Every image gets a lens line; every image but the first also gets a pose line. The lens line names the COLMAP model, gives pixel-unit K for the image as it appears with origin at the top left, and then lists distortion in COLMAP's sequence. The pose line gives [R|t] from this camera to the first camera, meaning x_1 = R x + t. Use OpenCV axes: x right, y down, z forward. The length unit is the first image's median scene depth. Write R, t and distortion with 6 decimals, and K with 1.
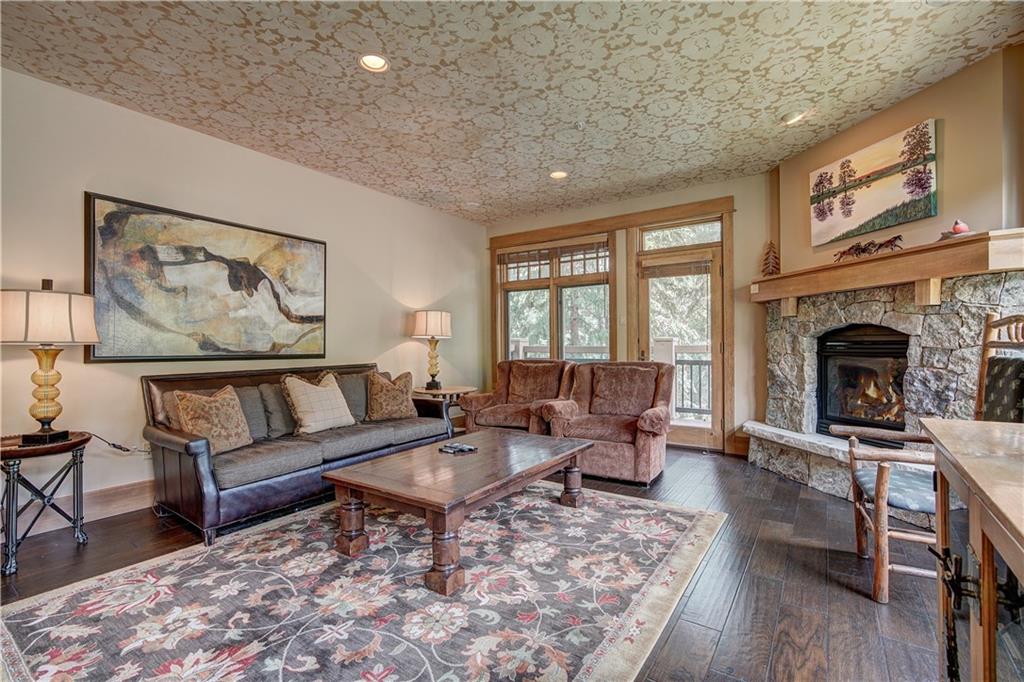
lens RADIAL K [[461.8, 0, 491.5], [0, 461.8, 345.9], [0, 0, 1]] dist [0.000468, 0.000451]
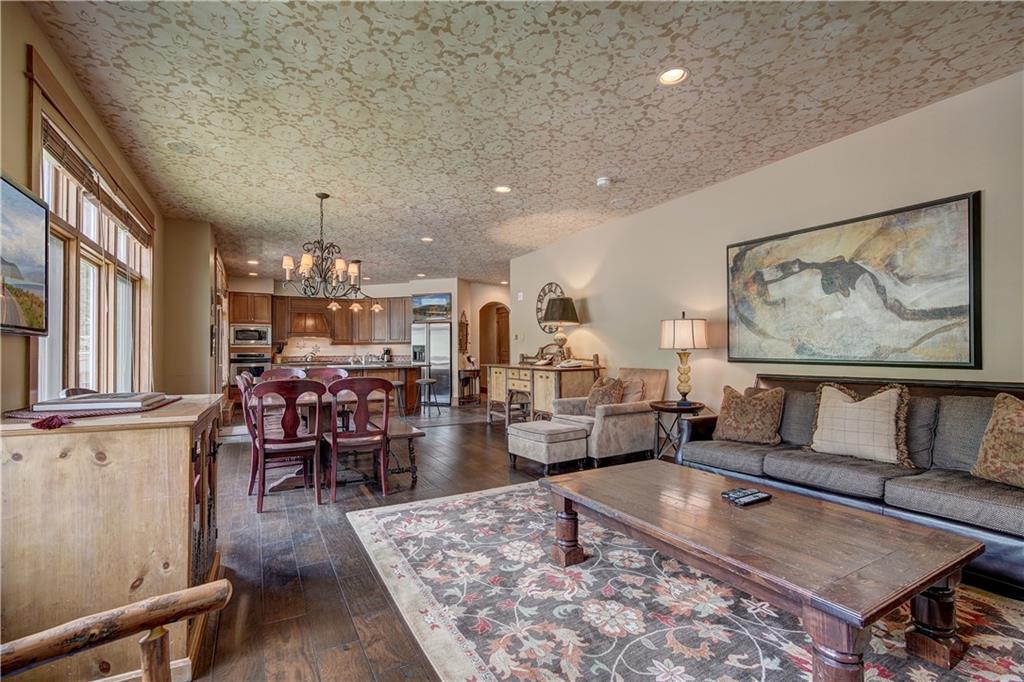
lens RADIAL K [[461.8, 0, 522.9], [0, 461.8, 348.9], [0, 0, 1]] dist [0.000468, 0.000451]
pose [[-0.393298, 0.002972, -0.919406, 0.625717], [0.005605, 0.999984, 0.000835, -0.008437], [0.919394, -0.004825, -0.393309, 0.837855]]
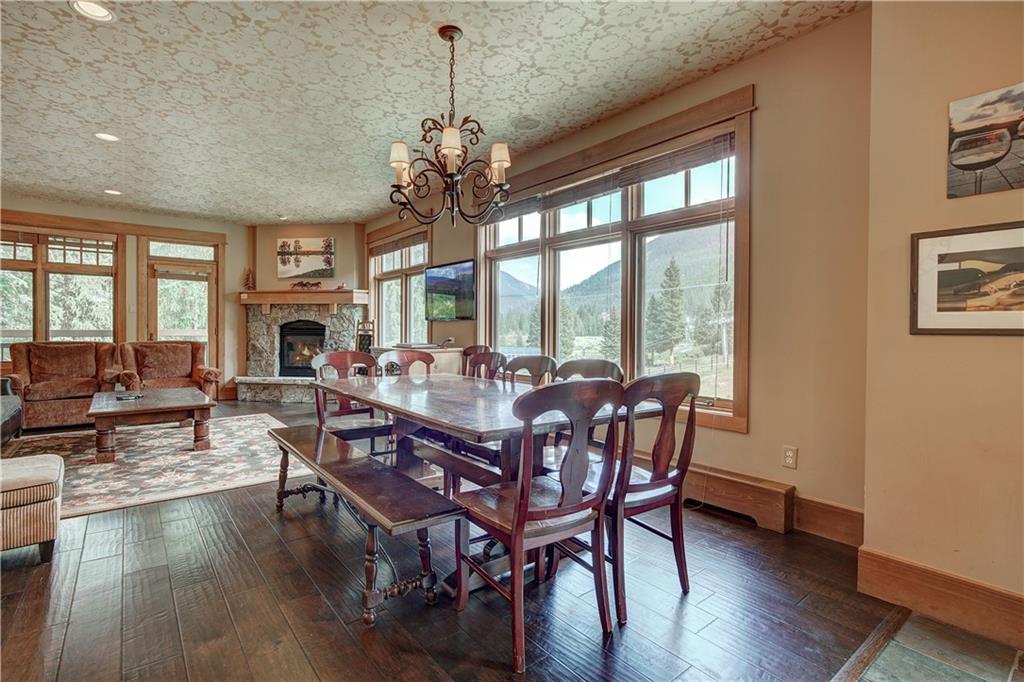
lens RADIAL K [[501.3, 0, 525.8], [0, 501.3, 334.9], [0, 0, 1]] dist [-0.020799, 0.000852]
pose [[0.258210, -0.000338, 0.966089, -1.136233], [-0.003096, 0.999995, 0.001177, 0.015055], [-0.966084, -0.003295, 0.258208, -0.569012]]
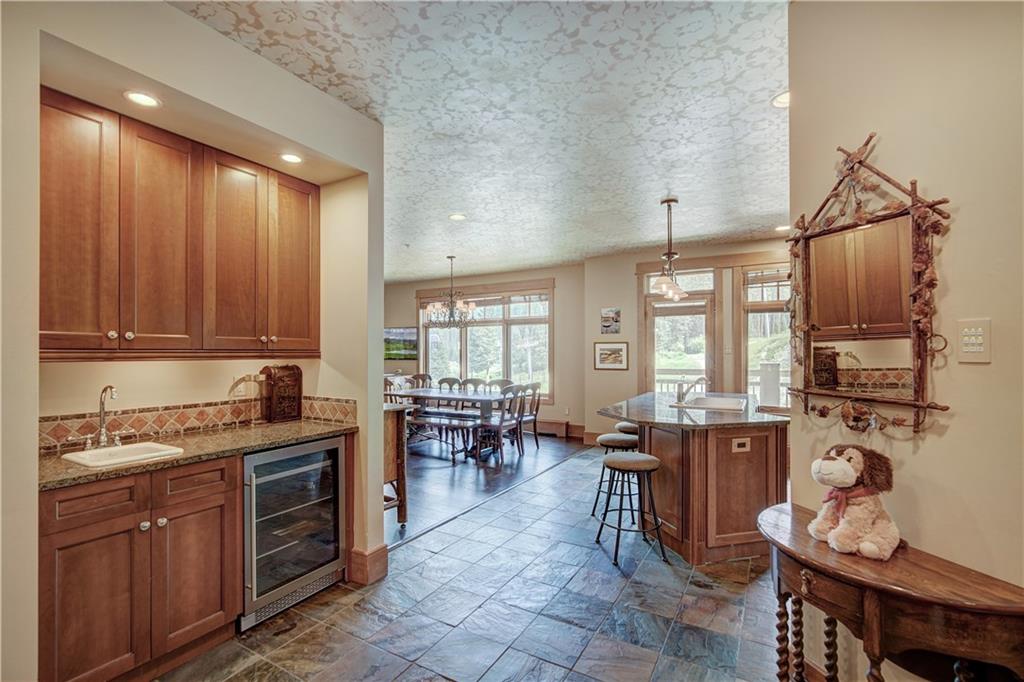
lens RADIAL K [[461.8, 0, 514.3], [0, 461.8, 341.7], [0, 0, 1]] dist [0.000468, 0.000451]
pose [[-0.114676, 0.029646, 0.992961, -2.364064], [0.007676, 0.999551, -0.028956, -0.047693], [-0.993373, 0.004302, -0.114852, -0.289397]]
